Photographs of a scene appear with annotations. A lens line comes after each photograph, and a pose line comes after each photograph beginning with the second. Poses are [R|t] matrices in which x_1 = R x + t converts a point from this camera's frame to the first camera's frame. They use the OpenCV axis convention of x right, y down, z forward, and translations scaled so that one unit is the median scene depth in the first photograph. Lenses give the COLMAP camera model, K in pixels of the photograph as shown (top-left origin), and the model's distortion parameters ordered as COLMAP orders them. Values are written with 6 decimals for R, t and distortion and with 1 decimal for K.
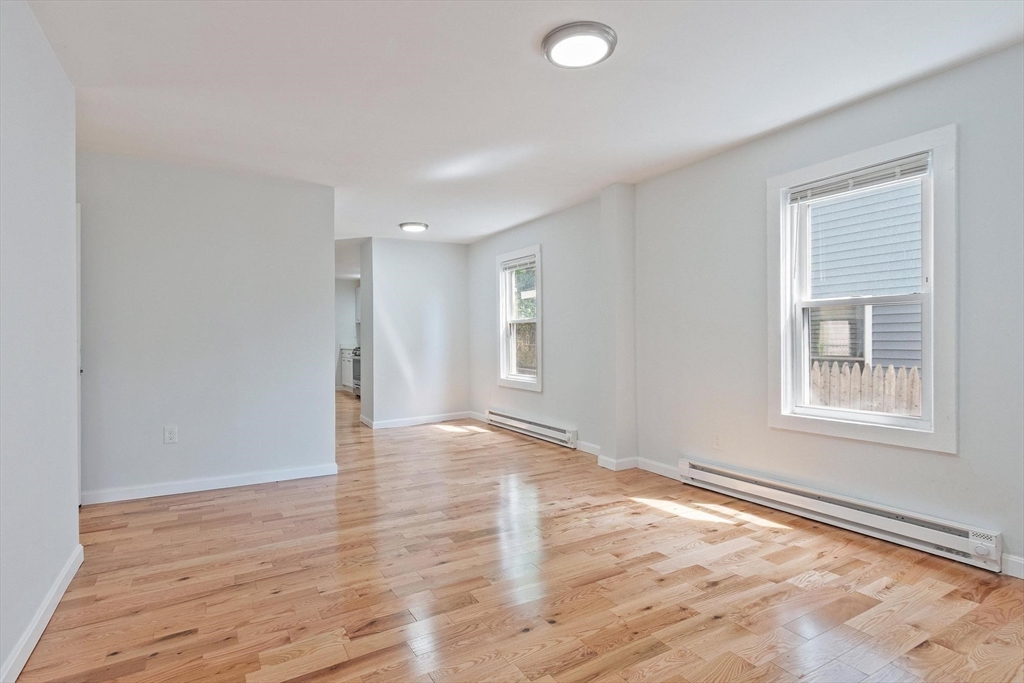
lens RADIAL K [[529.9, 0, 512.9], [0, 529.9, 340.6], [0, 0, 1]] dist [0.004119, 0.000274]
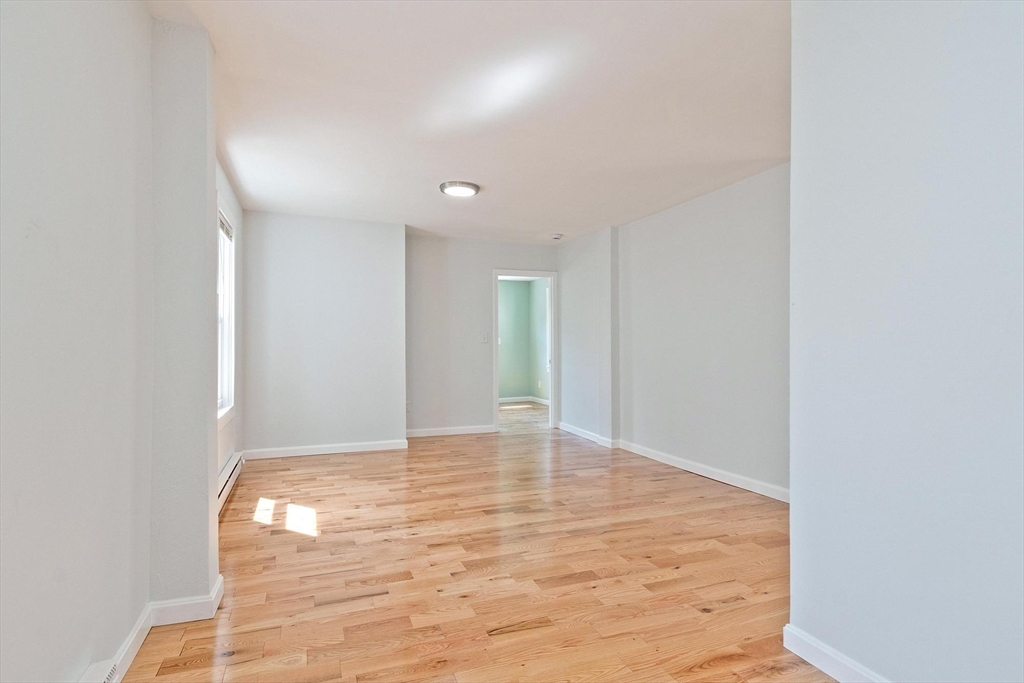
lens RADIAL K [[529.9, 0, 510.9], [0, 529.9, 341.9], [0, 0, 1]] dist [0.004119, 0.000274]
pose [[-0.987469, 0.012548, 0.157314, -0.242145], [0.012035, 0.999919, -0.004212, -0.002722], [-0.157354, -0.002265, -0.987540, 1.983445]]
